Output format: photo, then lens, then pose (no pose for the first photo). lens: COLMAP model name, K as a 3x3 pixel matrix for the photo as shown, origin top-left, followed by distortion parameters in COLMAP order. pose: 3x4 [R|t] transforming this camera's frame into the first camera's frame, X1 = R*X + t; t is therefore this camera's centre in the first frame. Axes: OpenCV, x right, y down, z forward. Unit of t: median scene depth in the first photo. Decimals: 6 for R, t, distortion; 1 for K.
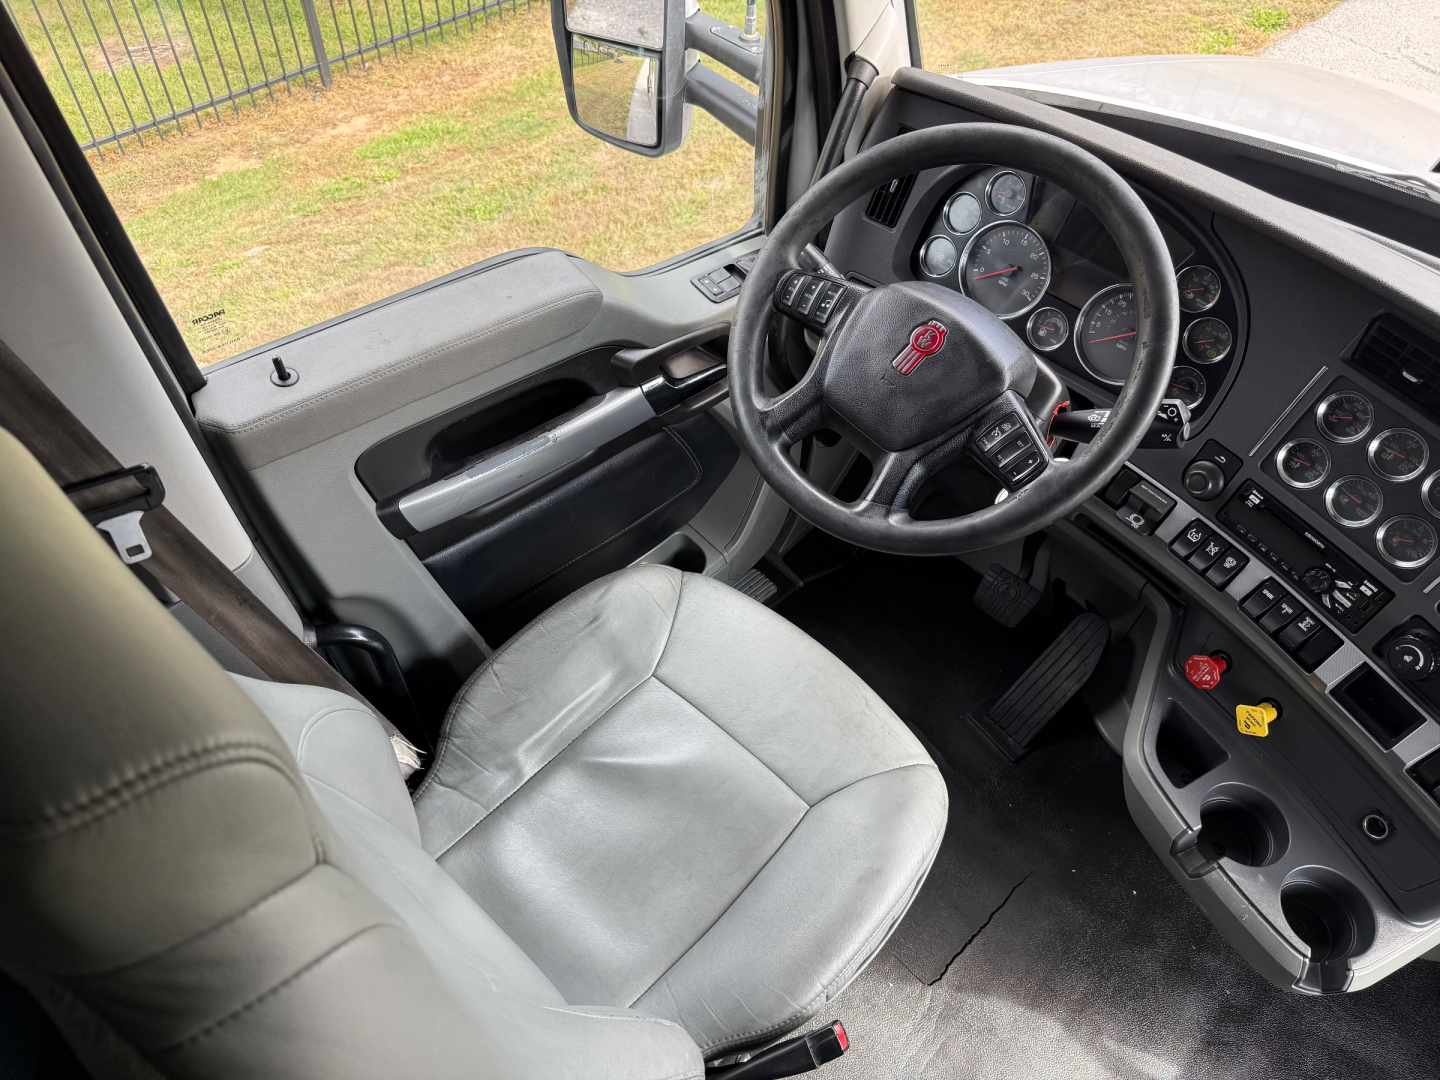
lens RADIAL K [[1061.9, 0, 719.8], [0, 1061.9, 539.9], [0, 0, 1]] dist [0.019212, -0.015584]
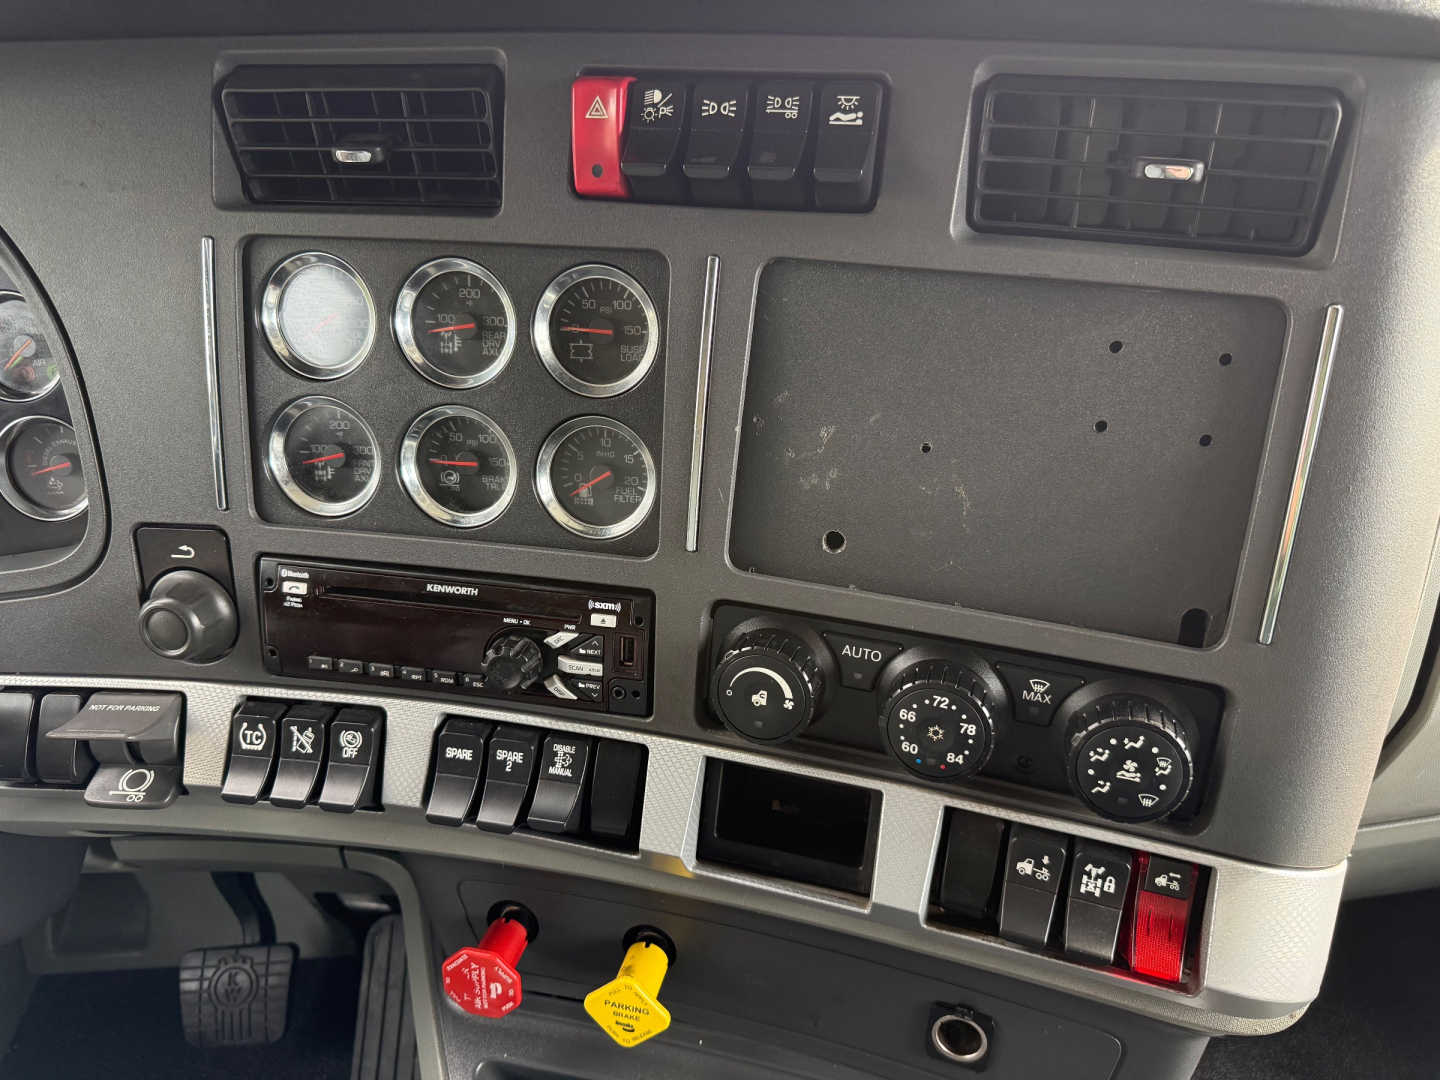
lens RADIAL K [[1061.9, 0, 723.7], [0, 1061.9, 533.0], [0, 0, 1]] dist [0.019212, -0.015584]
pose [[0.696867, -0.495128, 0.518868, 0.418380], [0.604815, 0.794525, -0.054125, 0.068150], [-0.385454, 0.351537, 0.853139, 0.584590]]
